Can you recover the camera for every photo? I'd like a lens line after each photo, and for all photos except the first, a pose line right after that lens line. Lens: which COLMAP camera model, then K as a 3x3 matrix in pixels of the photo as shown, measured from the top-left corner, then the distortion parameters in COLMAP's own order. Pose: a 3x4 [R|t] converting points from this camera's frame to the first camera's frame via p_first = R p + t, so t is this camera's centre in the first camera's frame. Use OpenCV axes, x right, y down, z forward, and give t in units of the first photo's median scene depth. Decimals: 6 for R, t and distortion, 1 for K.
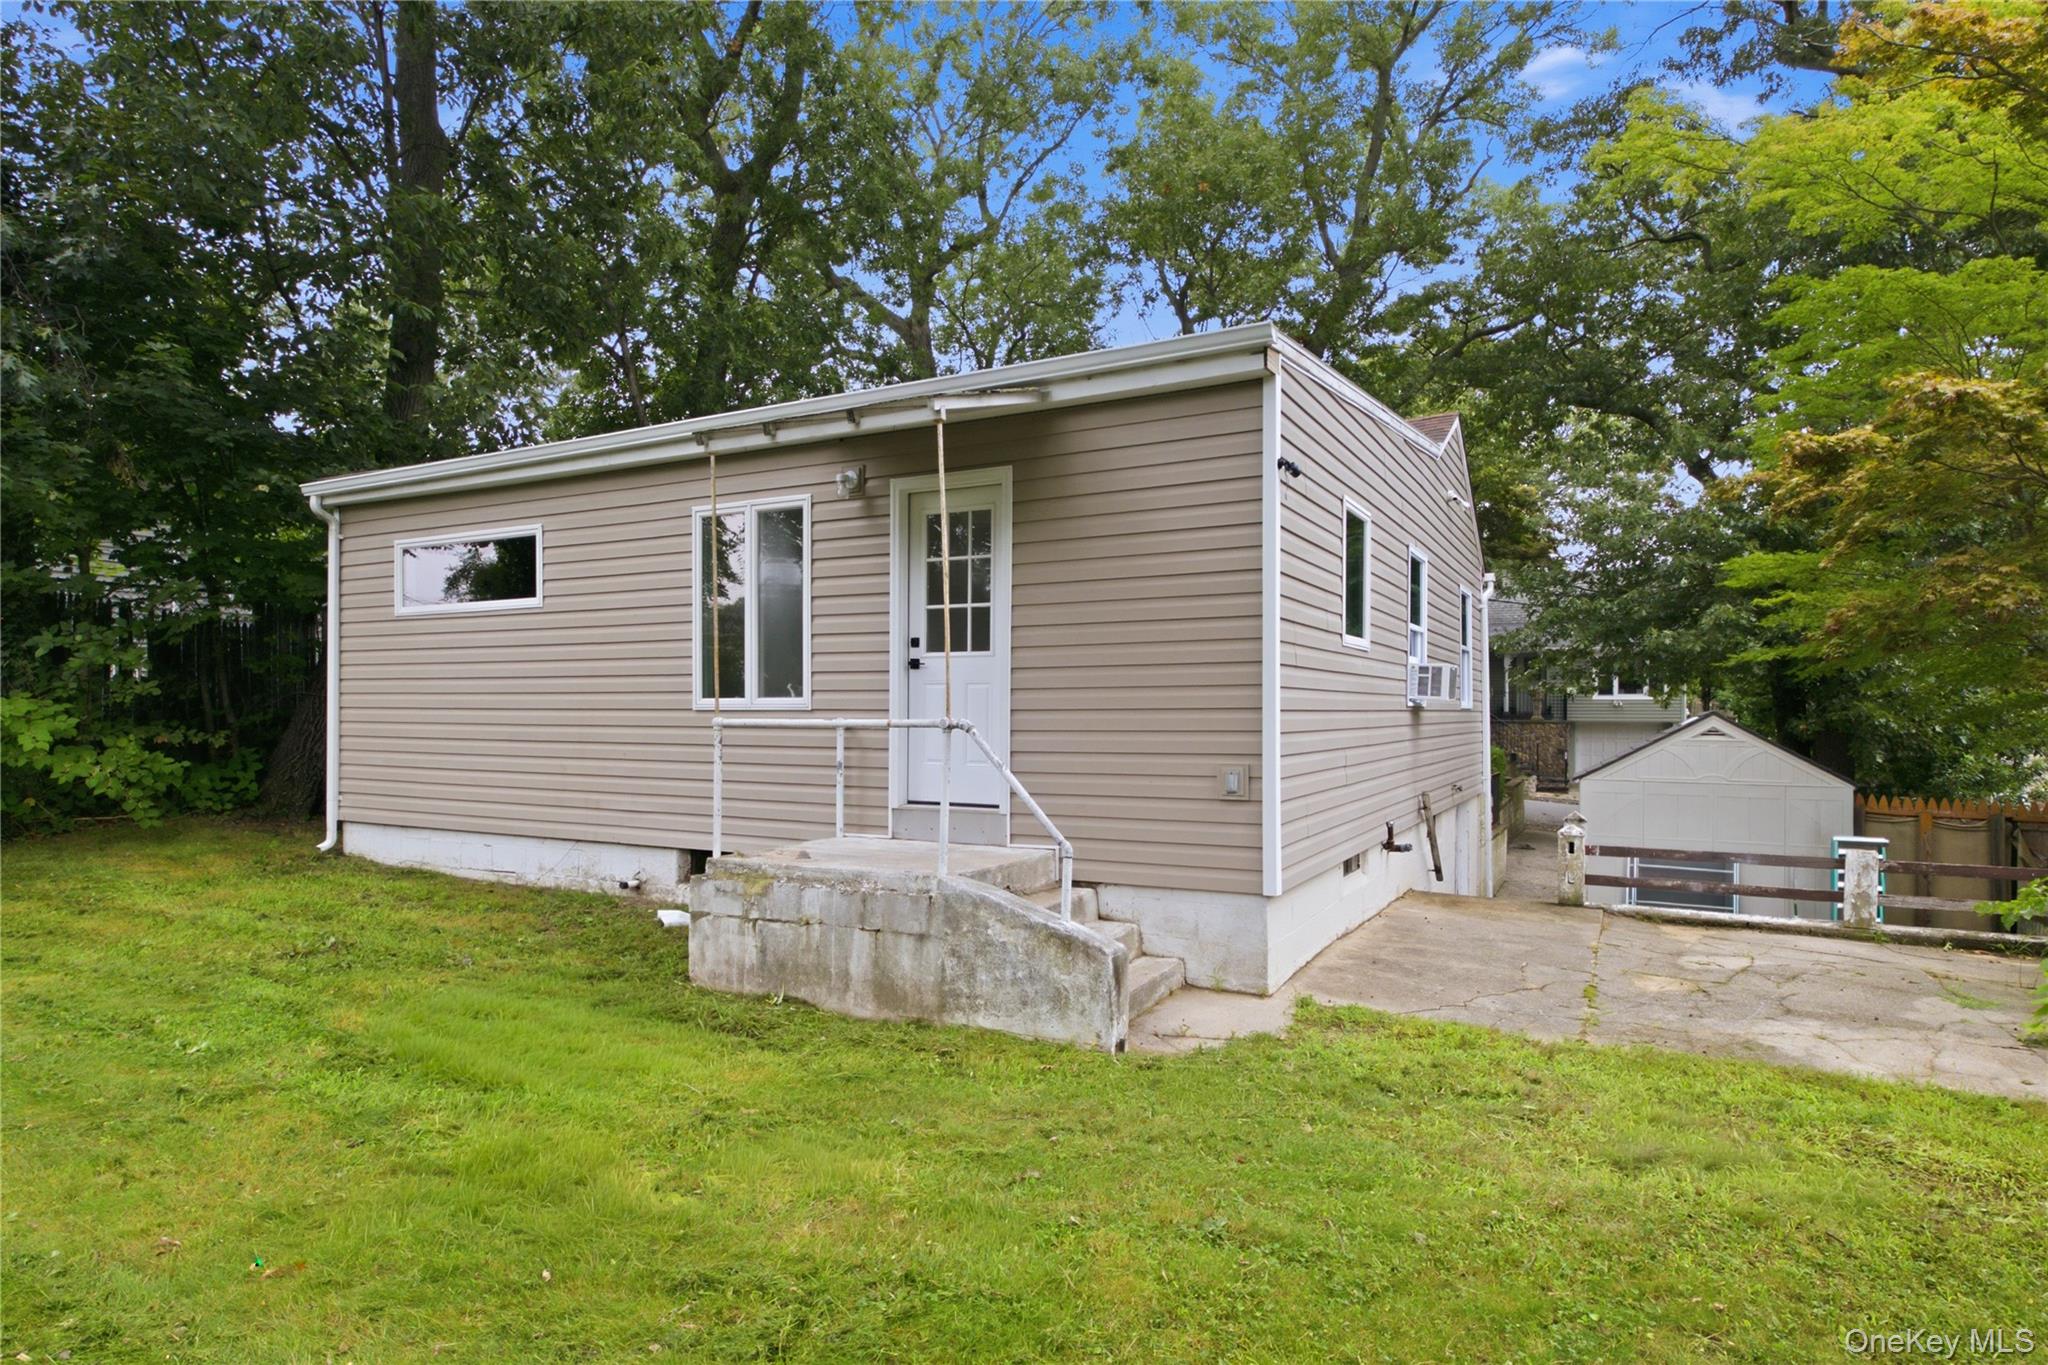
lens RADIAL K [[1137.1, 0, 1019.6], [0, 1137.1, 712.7], [0, 0, 1]] dist [0.011970, 0.001367]
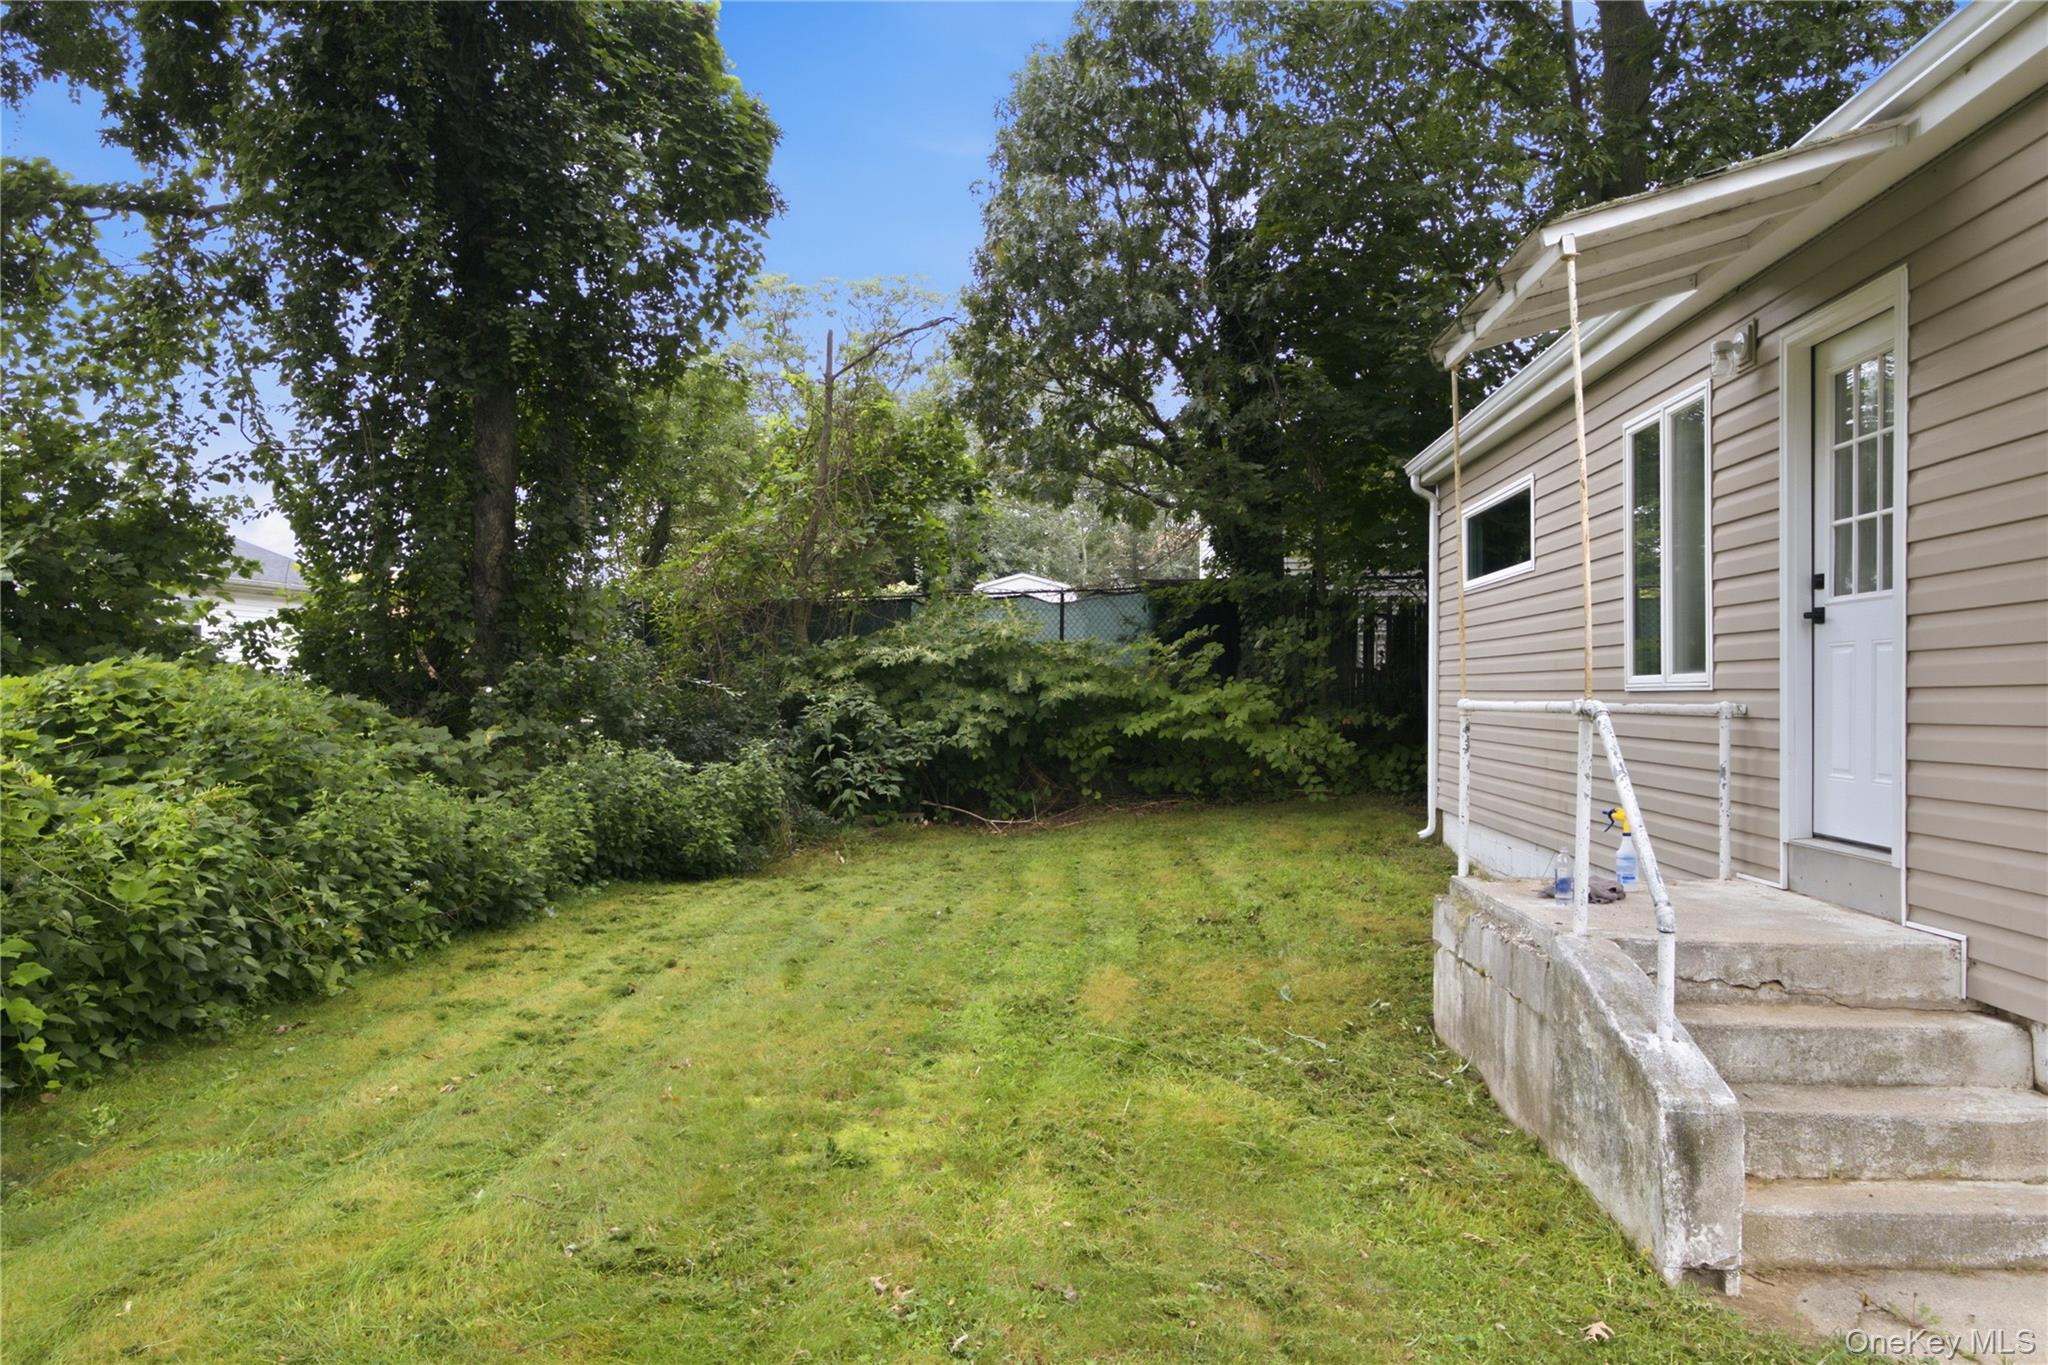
lens RADIAL K [[1340.4, 0, 1018.8], [0, 1340.4, 677.6], [0, 0, 1]] dist [0.003487, -0.000072]
pose [[0.417479, -0.012424, -0.908602, 0.393961], [-0.003983, 0.999872, -0.015502, 0.004734], [0.908678, 0.010091, 0.417376, 0.287868]]
